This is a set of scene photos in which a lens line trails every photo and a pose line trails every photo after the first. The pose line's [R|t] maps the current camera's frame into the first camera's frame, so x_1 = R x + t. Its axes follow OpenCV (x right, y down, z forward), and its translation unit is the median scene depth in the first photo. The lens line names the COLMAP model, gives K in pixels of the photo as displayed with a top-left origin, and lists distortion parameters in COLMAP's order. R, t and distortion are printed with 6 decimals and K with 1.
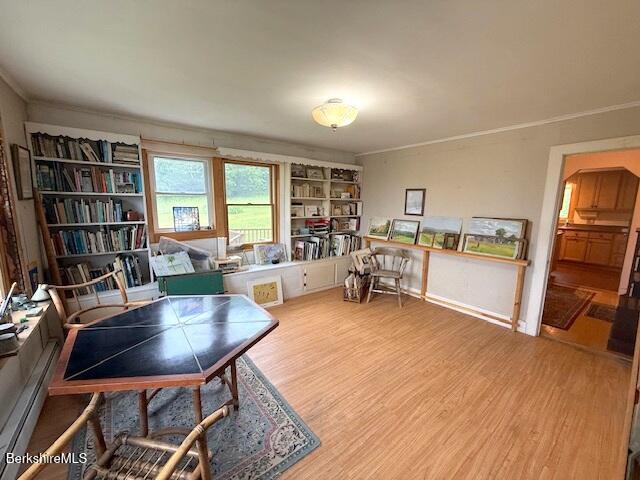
lens RADIAL K [[254.1, 0, 318.6], [0, 254.1, 239.4], [0, 0, 1]] dist [-0.000580, -0.000632]
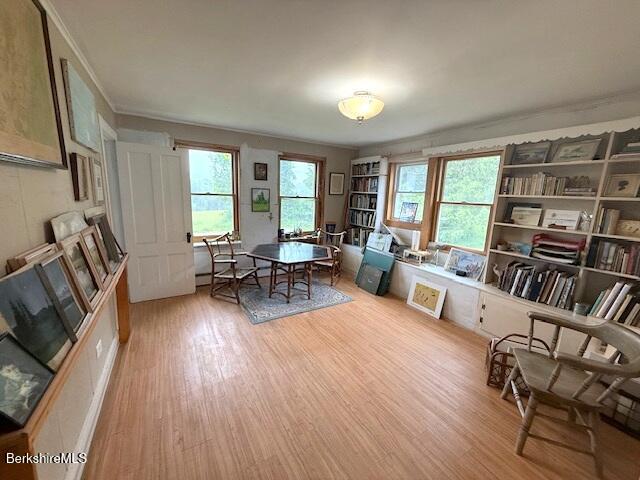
lens RADIAL K [[254.1, 0, 319.4], [0, 254.1, 239.9], [0, 0, 1]] dist [-0.000580, -0.000632]
pose [[-0.113601, 0.160946, -0.980404, 0.760246], [-0.185102, 0.966086, 0.180044, -0.091323], [0.976131, 0.201928, -0.079957, 0.684453]]
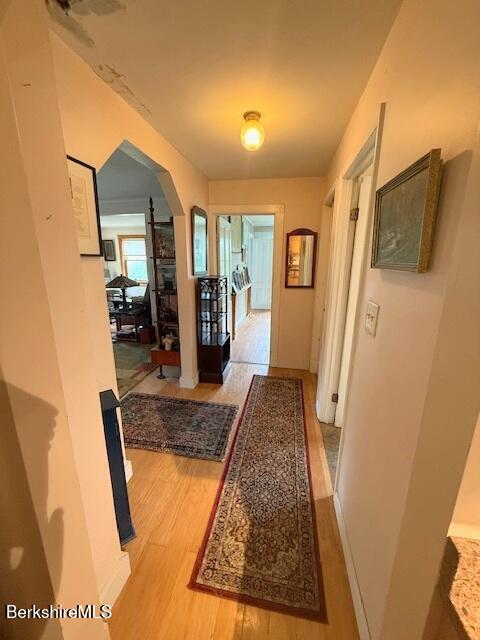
lens RADIAL K [[254.1, 0, 239.5], [0, 254.1, 320.2], [0, 0, 1]] dist [-0.000580, -0.000632]
pose [[-0.739499, 0.142988, -0.657796, 1.469197], [-0.108908, 0.938893, 0.326526, -0.170860], [0.664289, 0.313105, -0.678738, 1.401269]]
